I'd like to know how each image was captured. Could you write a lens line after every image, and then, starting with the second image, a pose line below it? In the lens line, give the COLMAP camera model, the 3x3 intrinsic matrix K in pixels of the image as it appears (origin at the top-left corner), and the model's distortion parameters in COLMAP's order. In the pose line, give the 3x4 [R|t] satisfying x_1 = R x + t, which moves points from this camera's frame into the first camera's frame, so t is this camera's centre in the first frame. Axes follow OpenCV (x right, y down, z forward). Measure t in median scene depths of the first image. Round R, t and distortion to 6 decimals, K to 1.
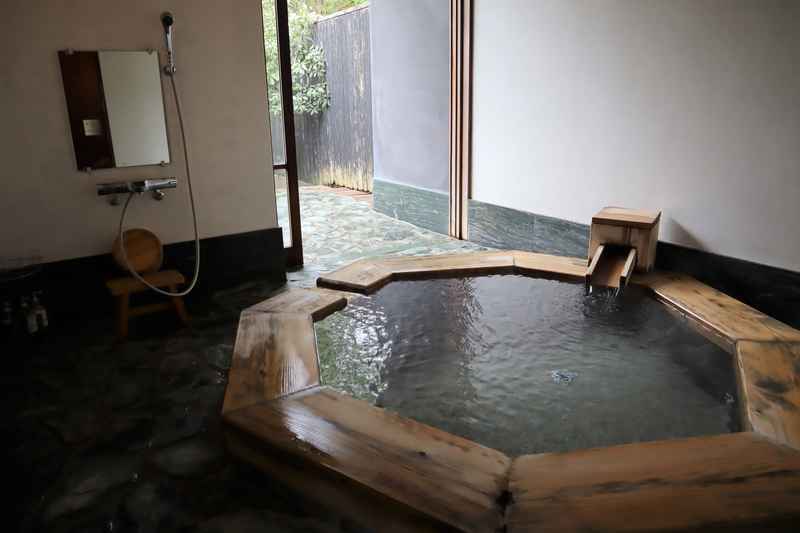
lens RADIAL K [[556.6, 0, 400.0], [0, 556.6, 266.5], [0, 0, 1]] dist [-0.120785, 0.077705]
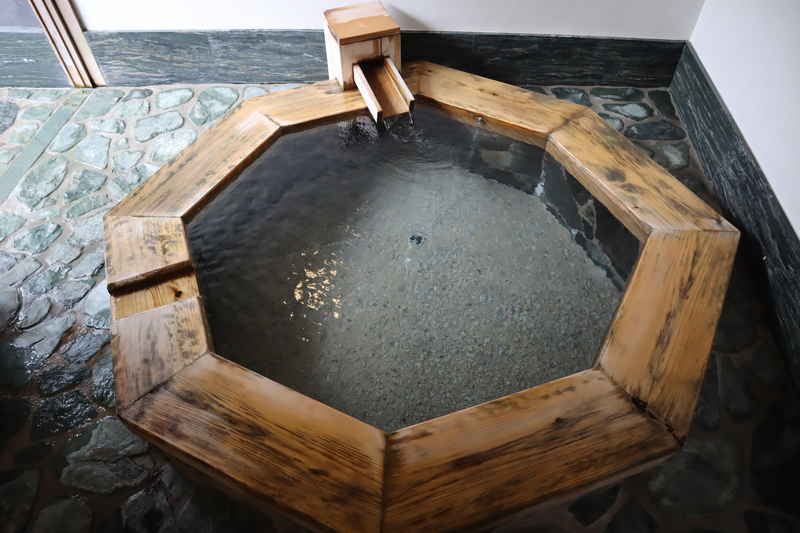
lens RADIAL K [[556.6, 0, 400.0], [0, 556.6, 266.5], [0, 0, 1]] dist [-0.120785, 0.077705]
pose [[0.596944, -0.605074, 0.526823, -0.272740], [0.240070, 0.761285, 0.602339, -0.320110], [-0.765522, -0.233088, 0.599705, 0.325328]]
